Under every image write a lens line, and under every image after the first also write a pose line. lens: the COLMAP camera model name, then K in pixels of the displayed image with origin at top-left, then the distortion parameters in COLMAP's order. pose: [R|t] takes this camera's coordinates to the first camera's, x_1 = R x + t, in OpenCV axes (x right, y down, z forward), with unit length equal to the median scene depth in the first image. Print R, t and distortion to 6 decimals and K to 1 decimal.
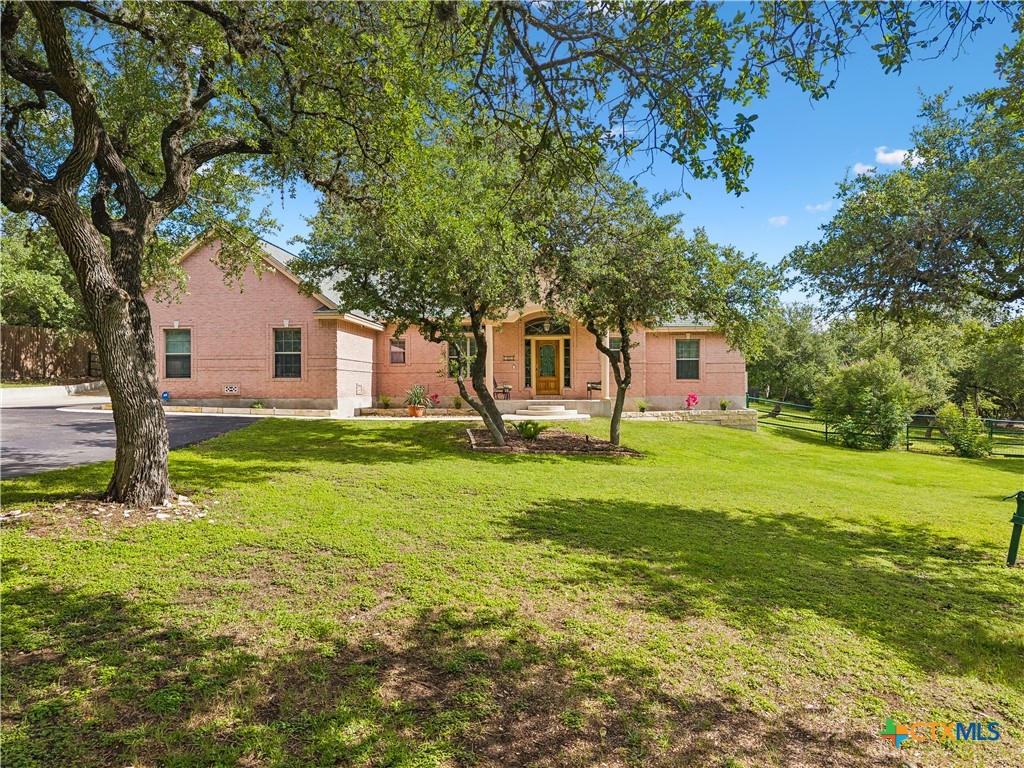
lens RADIAL K [[694.9, 0, 512.0], [0, 694.9, 384.0], [0, 0, 1]] dist [0.002620, -0.004962]
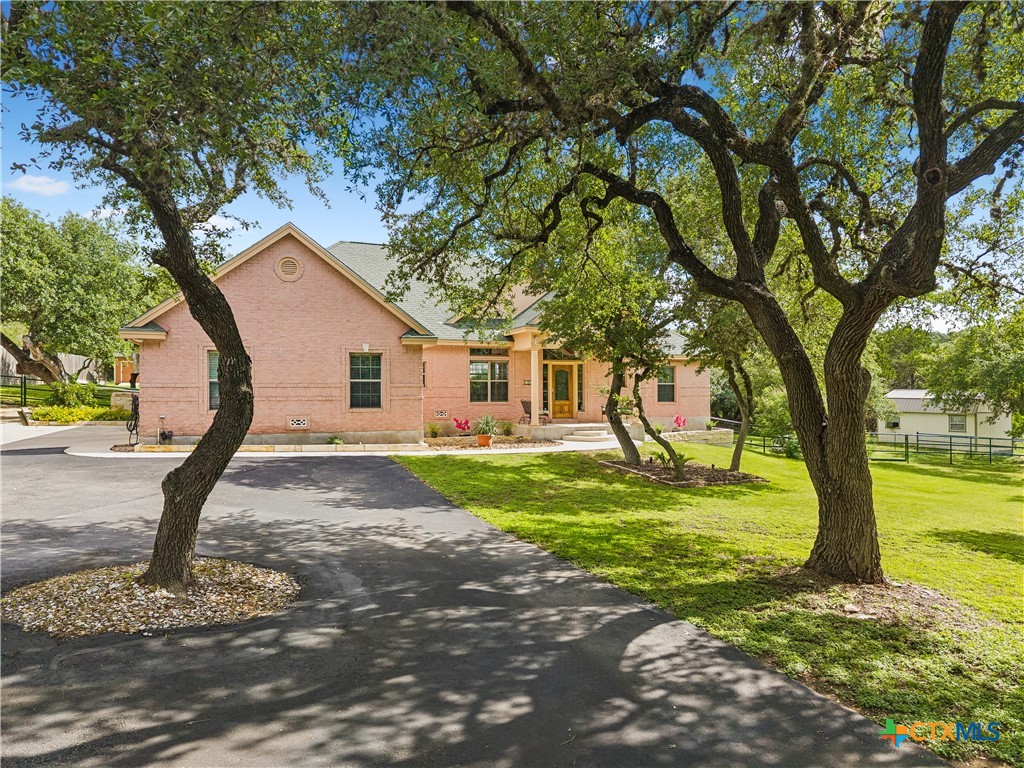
lens RADIAL K [[694.9, 0, 512.0], [0, 694.9, 384.0], [0, 0, 1]] dist [0.002620, -0.004962]
pose [[0.912223, 0.003798, 0.409677, -0.512641], [-0.004777, 0.999988, 0.001367, -0.042133], [-0.409667, -0.003204, 0.912229, 0.108779]]
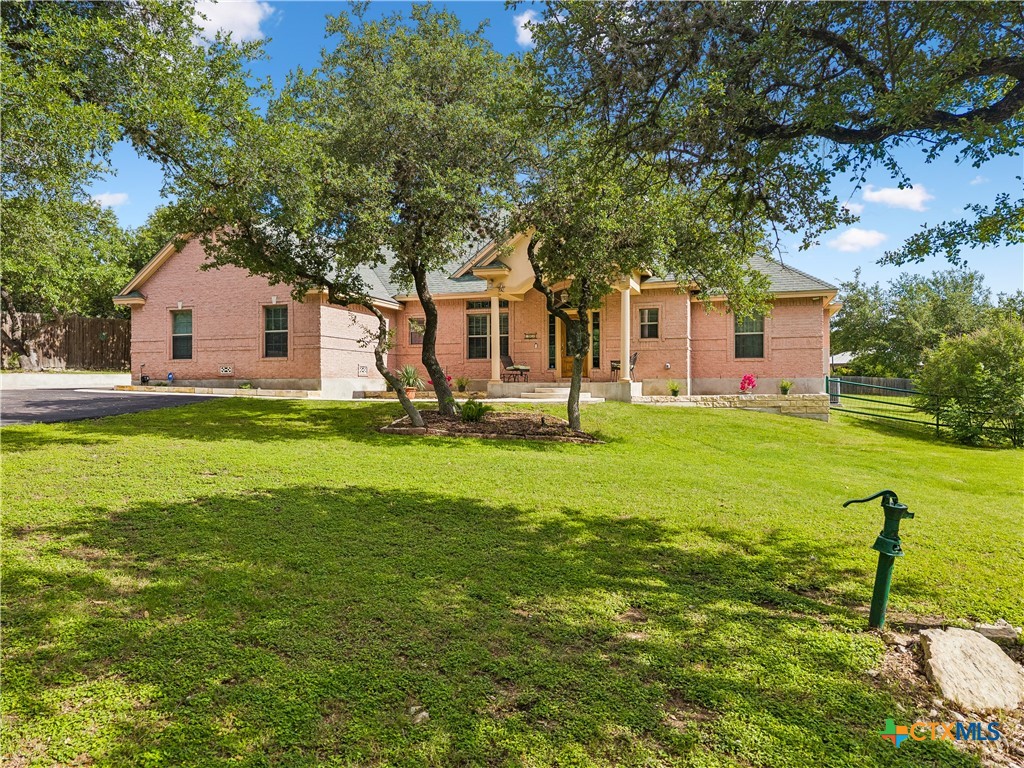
lens RADIAL K [[694.9, 0, 512.0], [0, 694.9, 384.0], [0, 0, 1]] dist [0.002620, -0.004962]
pose [[0.965144, -0.002313, -0.261710, 0.238507], [0.002088, 0.999997, -0.001135, 0.029310], [0.261712, 0.000549, 0.965146, 0.161051]]
